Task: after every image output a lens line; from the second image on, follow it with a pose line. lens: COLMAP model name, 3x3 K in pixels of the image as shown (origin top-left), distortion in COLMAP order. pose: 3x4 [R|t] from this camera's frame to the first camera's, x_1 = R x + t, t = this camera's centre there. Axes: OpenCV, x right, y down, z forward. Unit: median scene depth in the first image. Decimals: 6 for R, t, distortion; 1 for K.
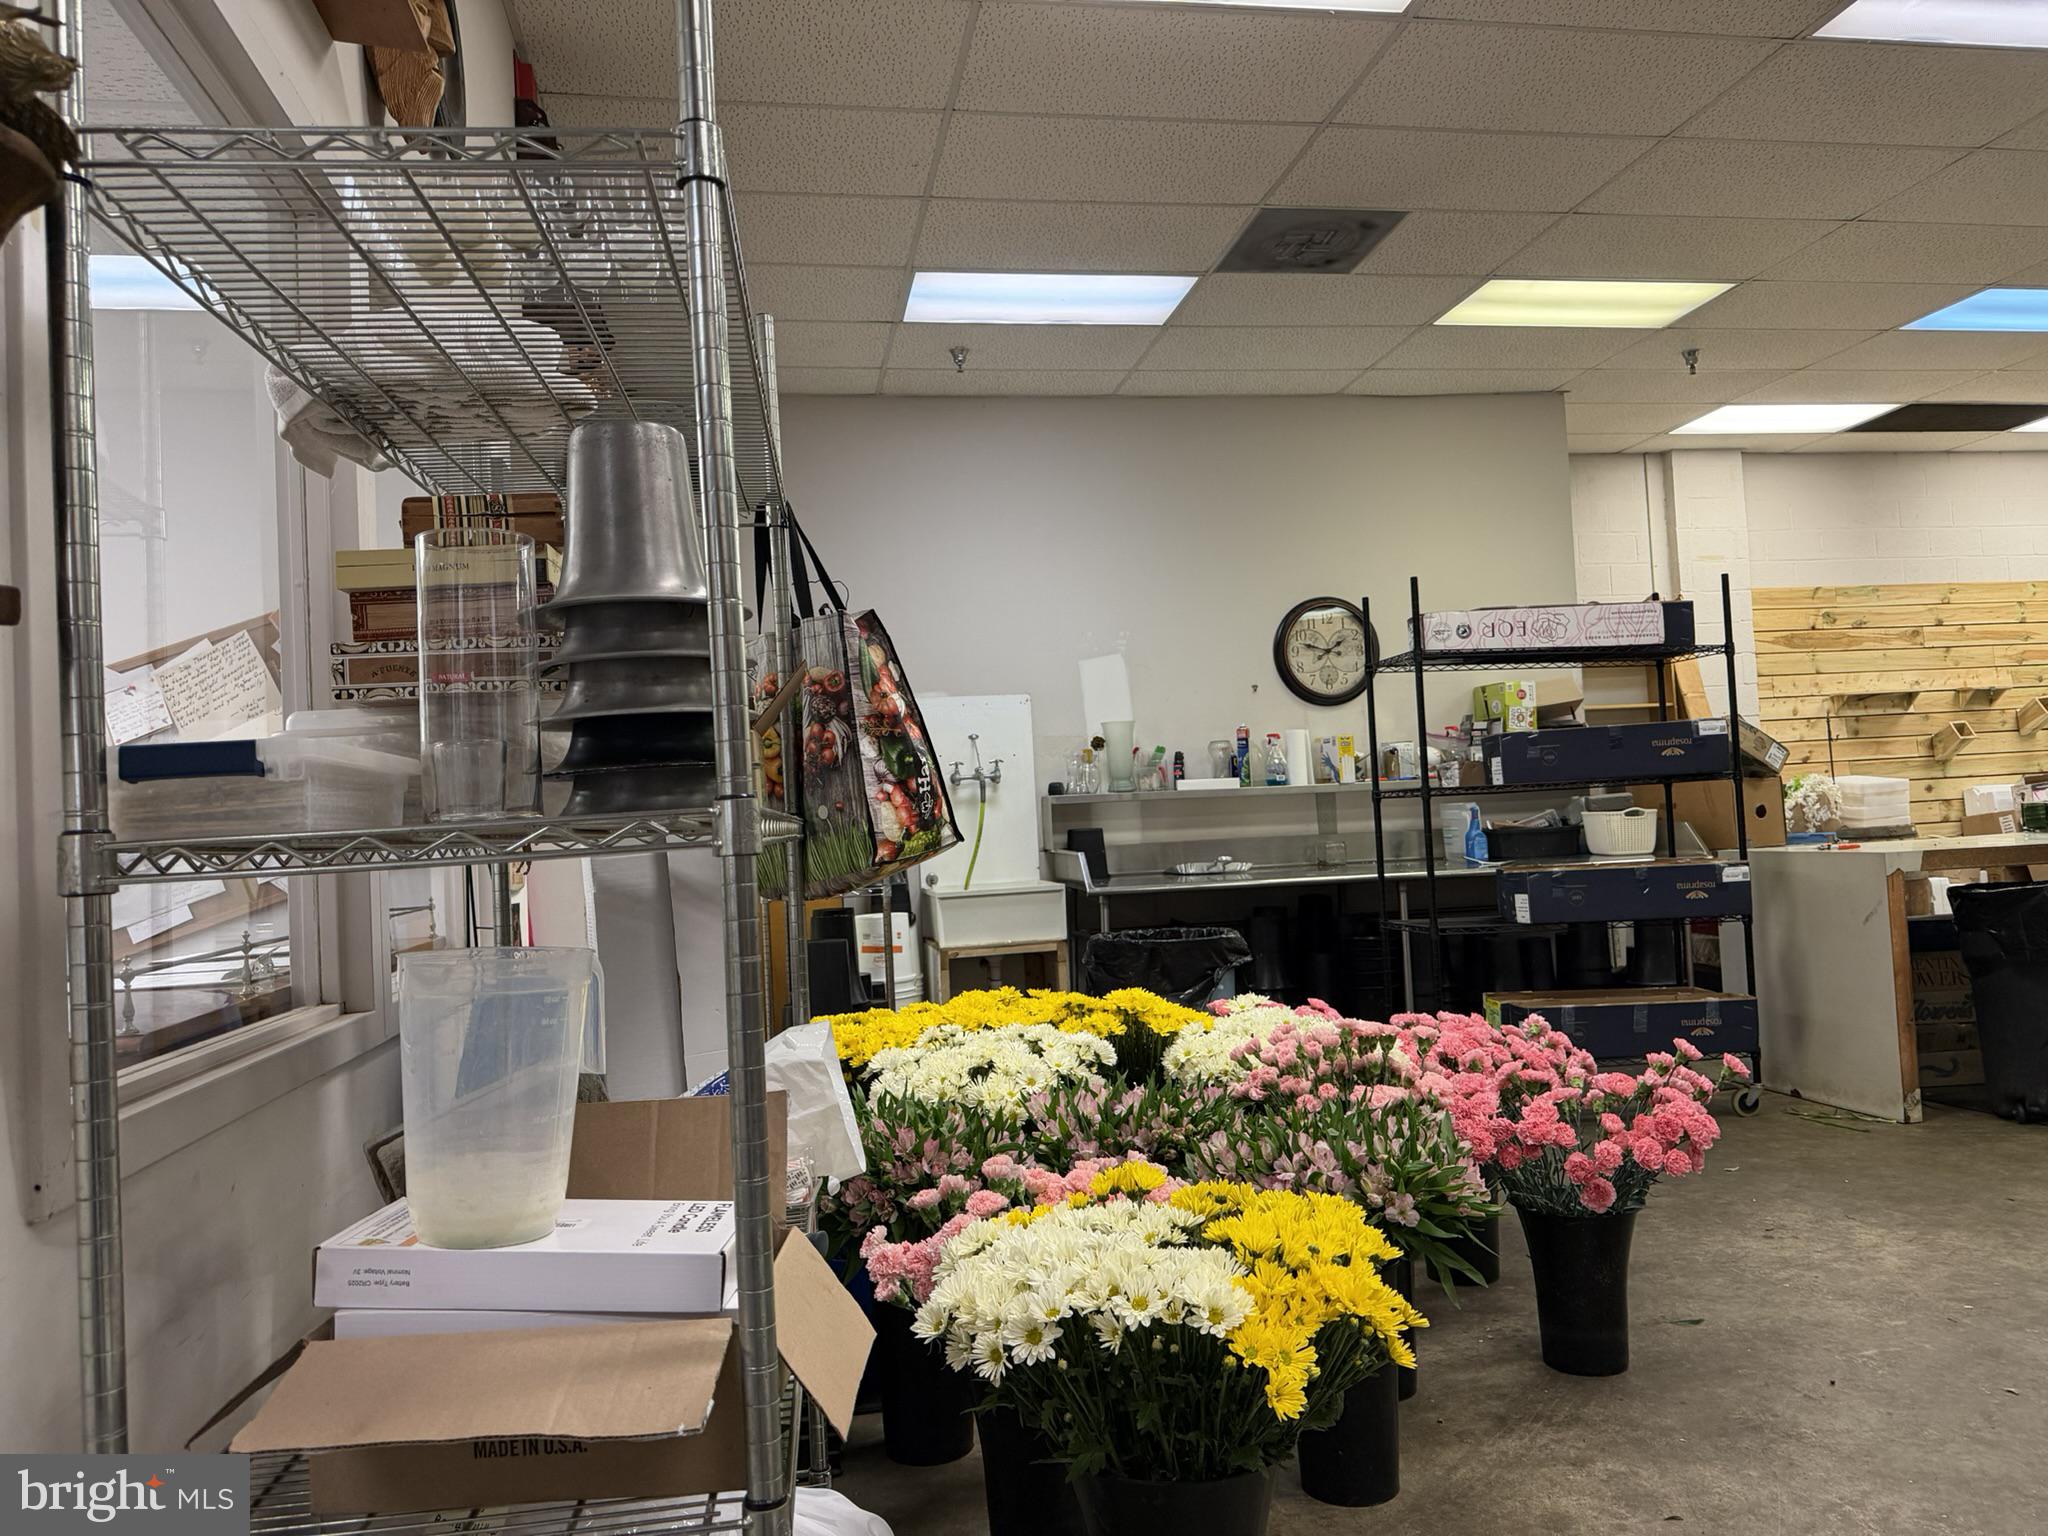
lens RADIAL K [[1391.6, 0, 1023.0], [0, 1391.6, 761.2], [0, 0, 1]] dist [-0.007127, 0.000233]
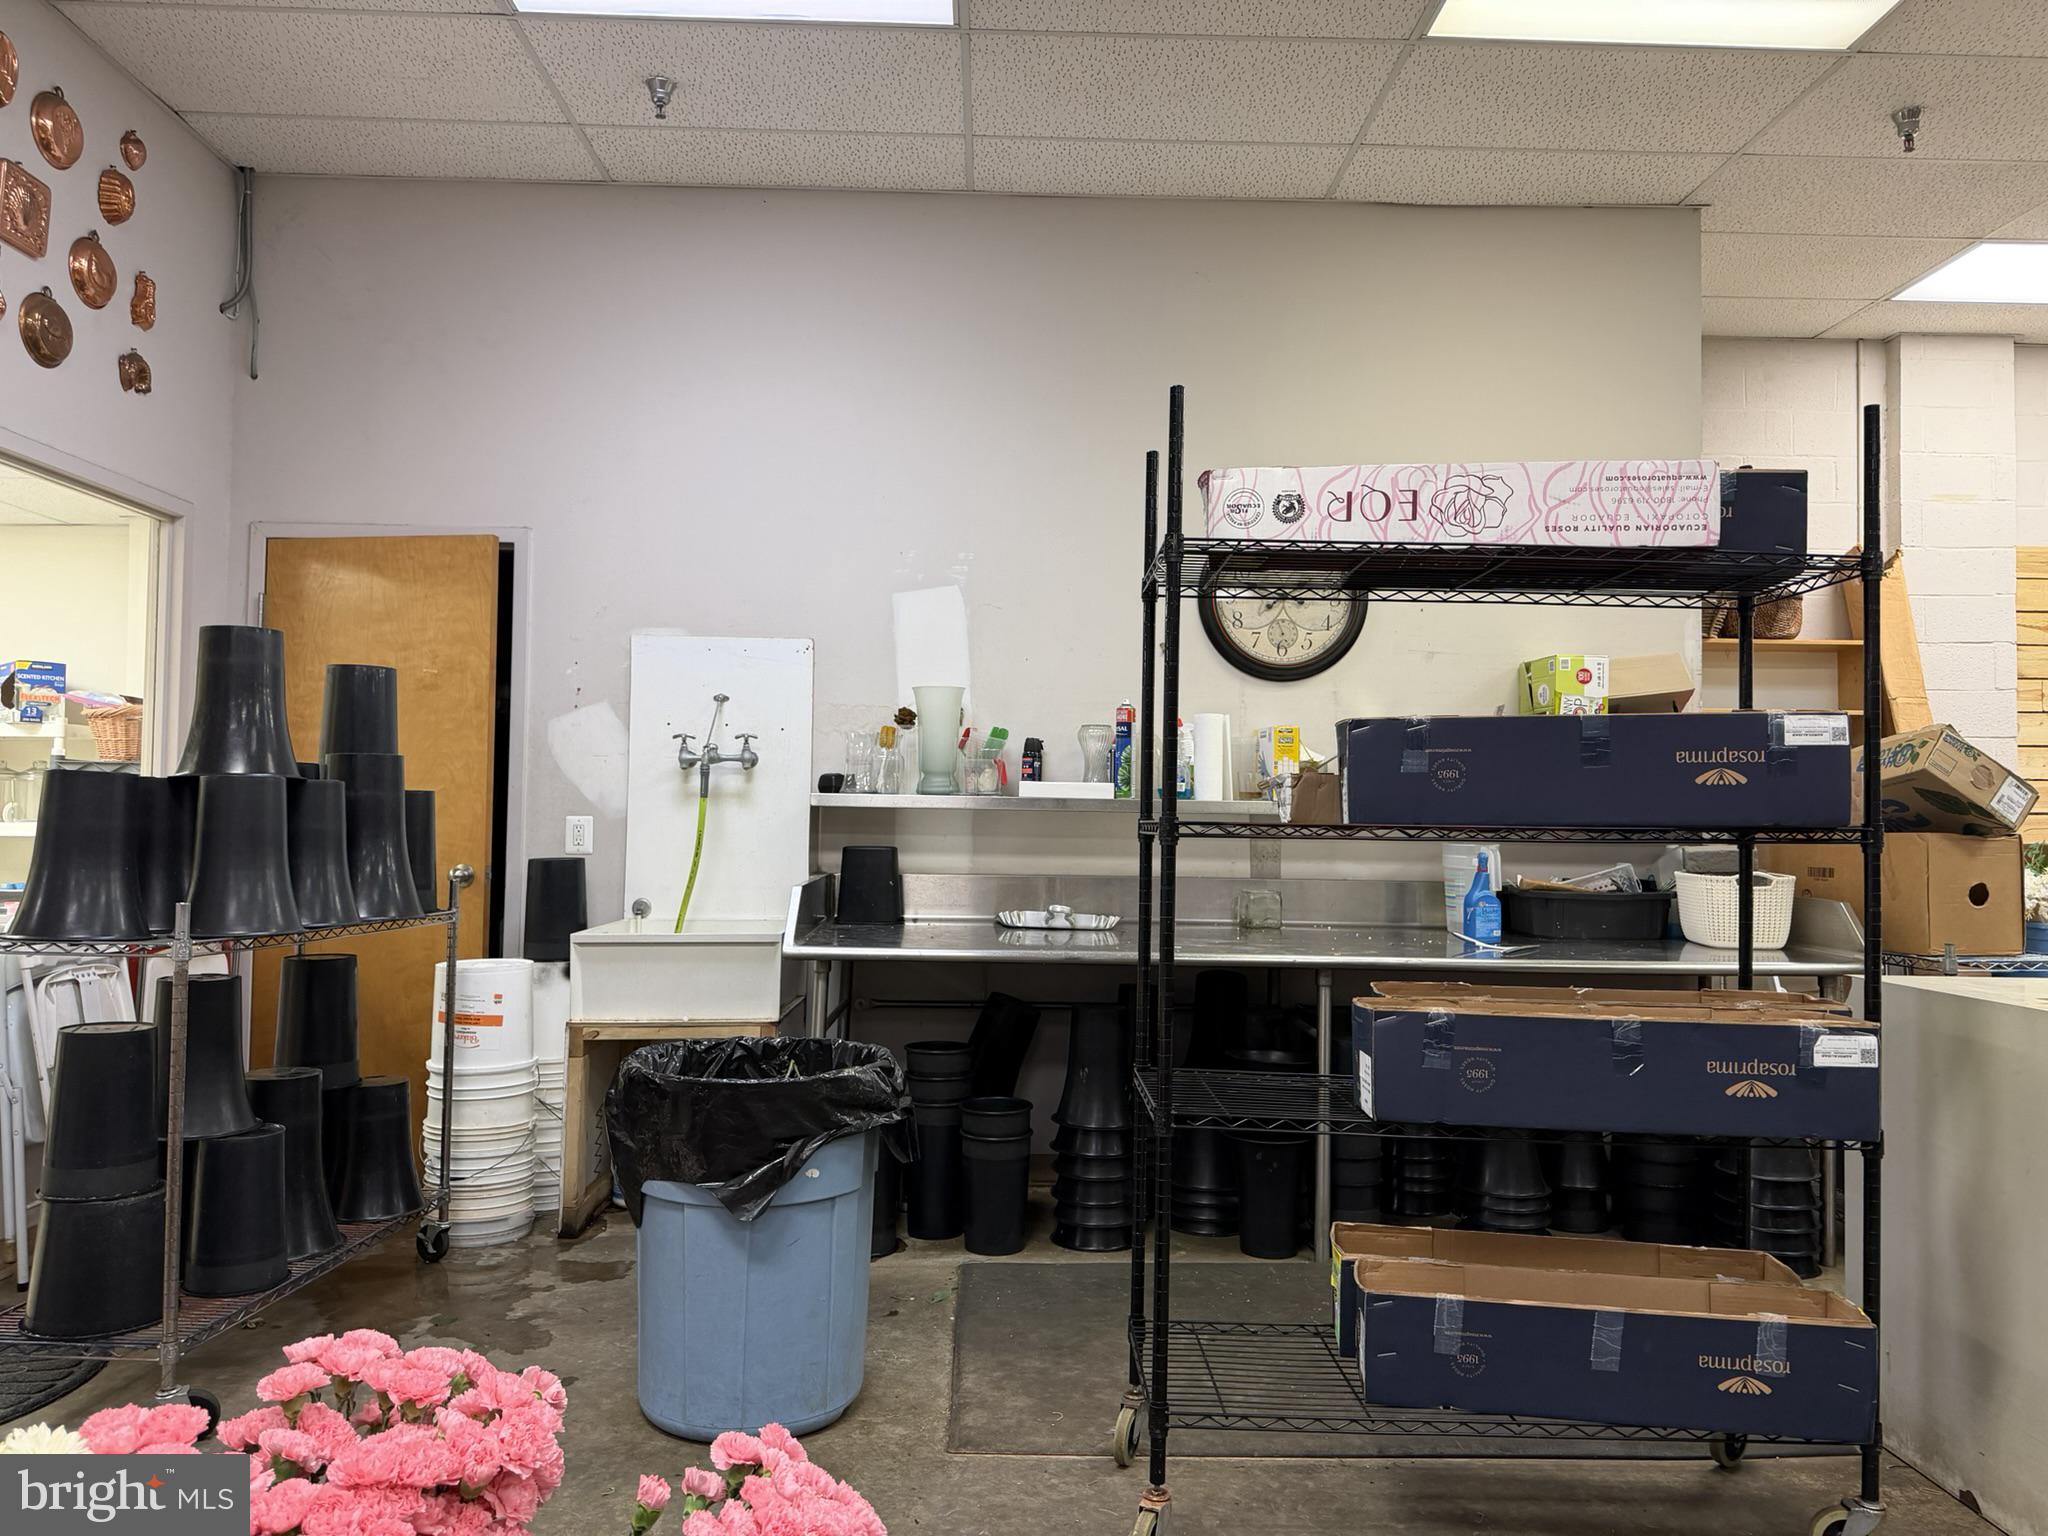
lens RADIAL K [[1460.9, 0, 1024.0], [0, 1460.9, 768.0], [0, 0, 1]] dist [0.004367, -0.002417]
pose [[0.989906, 0.057833, -0.129391, 0.203223], [-0.056419, 0.998301, 0.014570, -0.002742], [0.130013, -0.007123, 0.991487, 0.327205]]
